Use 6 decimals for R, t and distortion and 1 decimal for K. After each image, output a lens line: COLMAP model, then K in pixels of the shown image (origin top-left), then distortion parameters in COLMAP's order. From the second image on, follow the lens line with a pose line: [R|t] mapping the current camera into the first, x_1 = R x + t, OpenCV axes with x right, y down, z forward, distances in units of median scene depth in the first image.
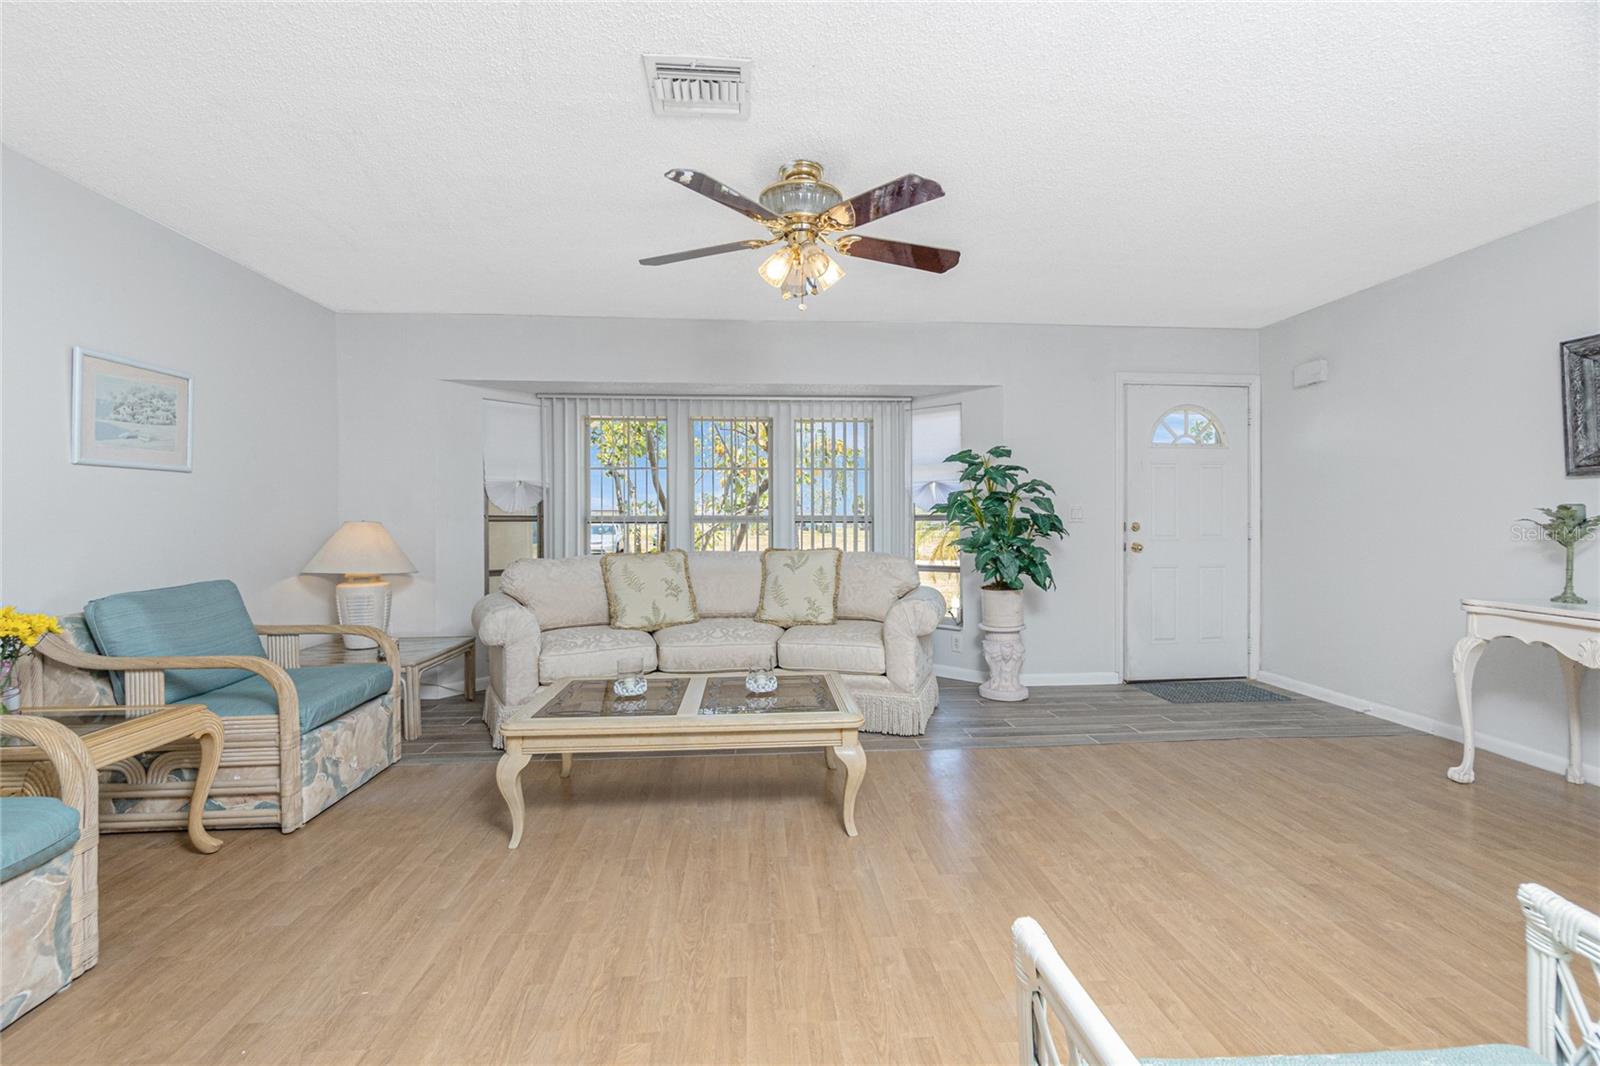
lens RADIAL K [[692.4, 0, 797.6], [0, 692.4, 524.6], [0, 0, 1]] dist [-0.001412, 0.000188]
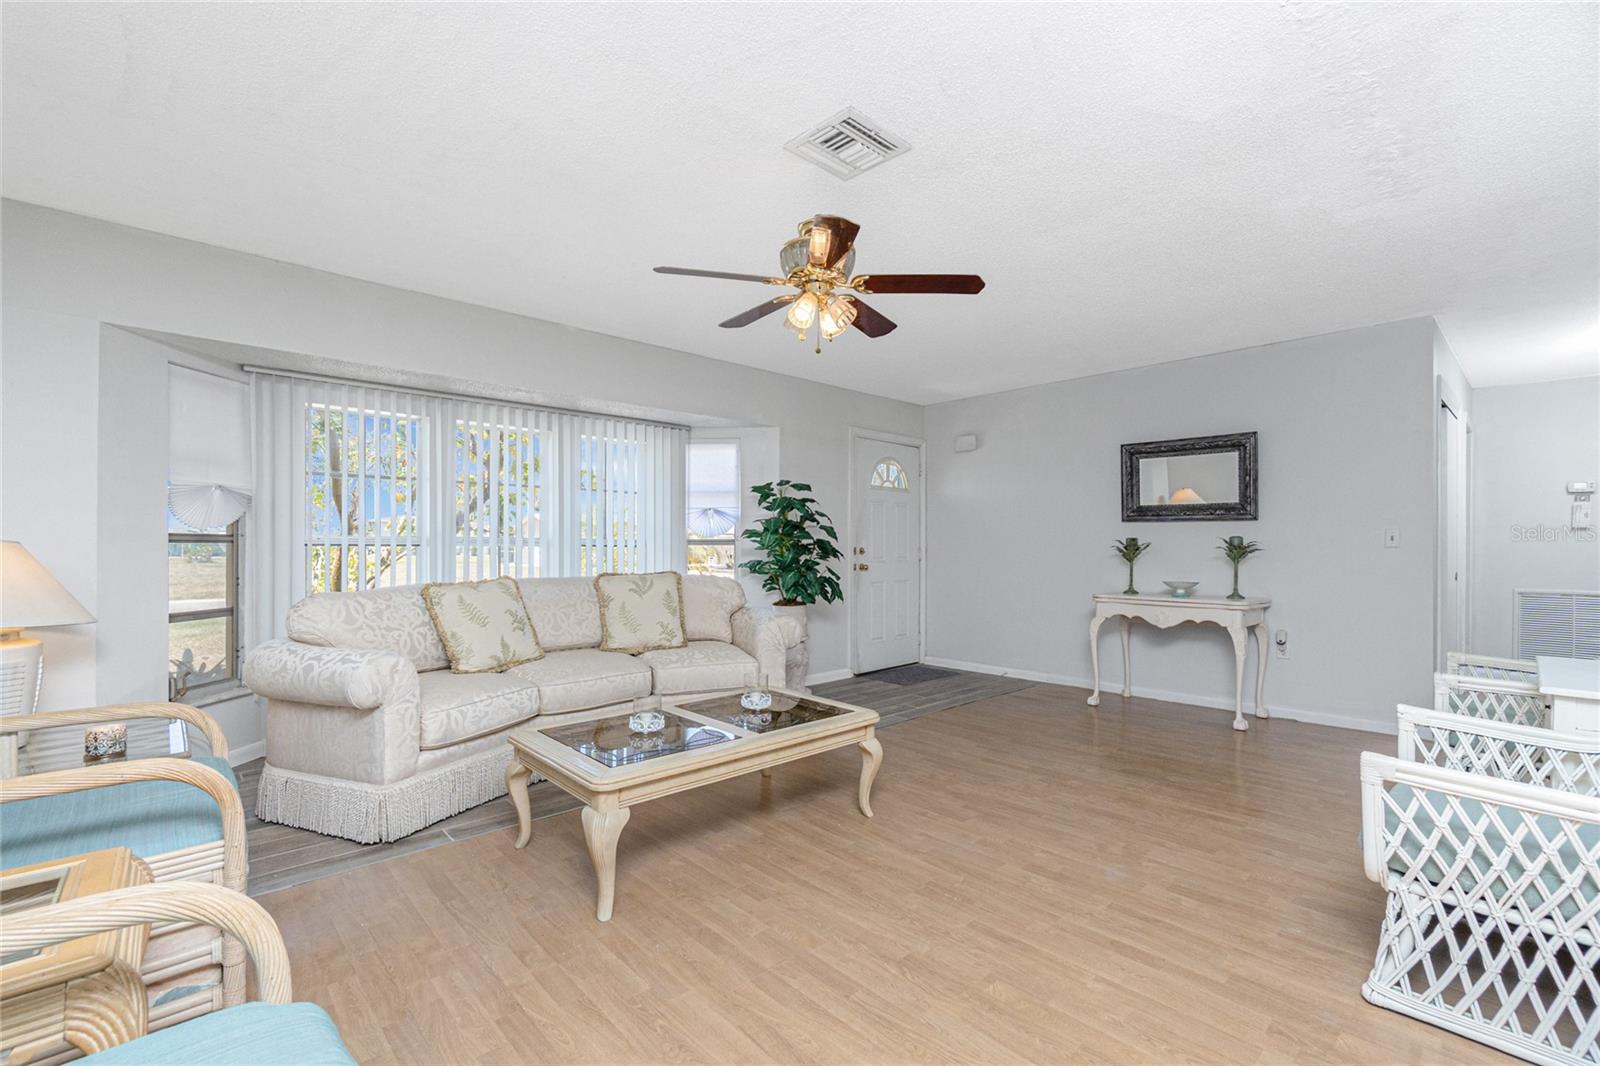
lens RADIAL K [[692.4, 0, 800.0], [0, 692.4, 543.2], [0, 0, 1]] dist [-0.001412, 0.000188]
pose [[0.786439, 0.007032, 0.617628, -0.442180], [-0.001099, 0.999950, -0.009986, 0.002247], [-0.617667, 0.007175, 0.786407, 0.095839]]
